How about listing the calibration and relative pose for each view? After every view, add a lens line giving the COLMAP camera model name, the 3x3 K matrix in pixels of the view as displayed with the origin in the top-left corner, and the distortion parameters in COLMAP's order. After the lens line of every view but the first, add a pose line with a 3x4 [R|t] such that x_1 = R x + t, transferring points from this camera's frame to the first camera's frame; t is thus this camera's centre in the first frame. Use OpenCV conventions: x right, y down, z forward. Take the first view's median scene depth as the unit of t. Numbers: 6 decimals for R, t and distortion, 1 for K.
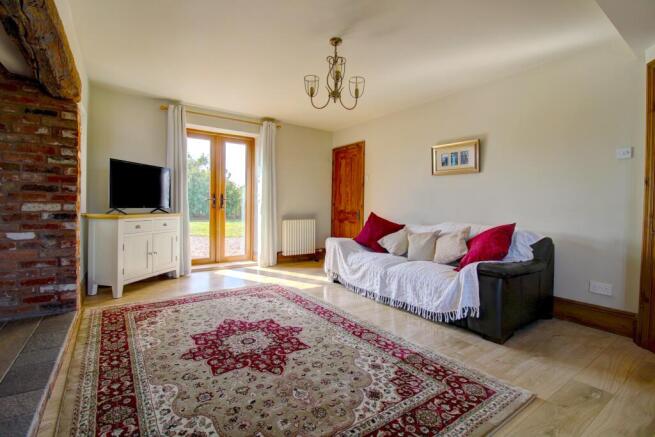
lens RADIAL K [[306.8, 0, 328.1], [0, 306.8, 214.8], [0, 0, 1]] dist [-0.010291, -0.003692]
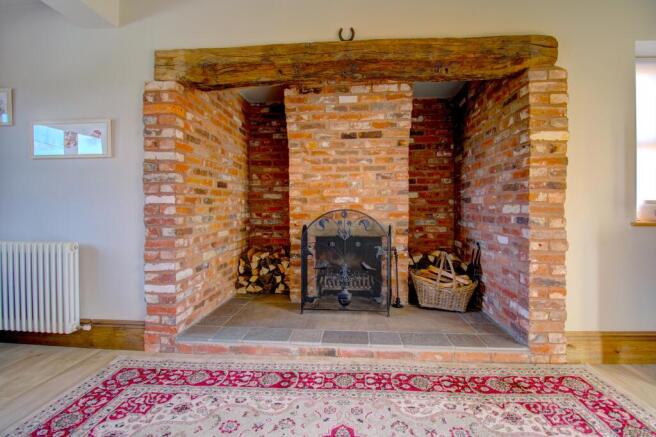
lens RADIAL K [[307.3, 0, 335.0], [0, 307.3, 212.7], [0, 0, 1]] dist [-0.010291, -0.003692]
pose [[-0.621546, -0.004014, -0.783367, 0.053437], [-0.029656, 0.999391, 0.018410, -0.015471], [0.782816, 0.034674, -0.621287, 1.127872]]
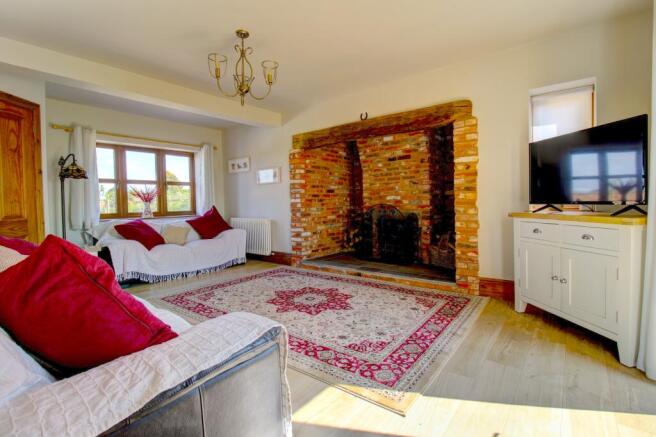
lens RADIAL K [[307.3, 0, 331.8], [0, 307.3, 214.1], [0, 0, 1]] dist [-0.010291, -0.003692]
pose [[-0.954853, 0.013022, -0.296794, 0.052156], [-0.004756, 0.998241, 0.059097, -0.052925], [0.297041, 0.057840, -0.953111, 2.147686]]
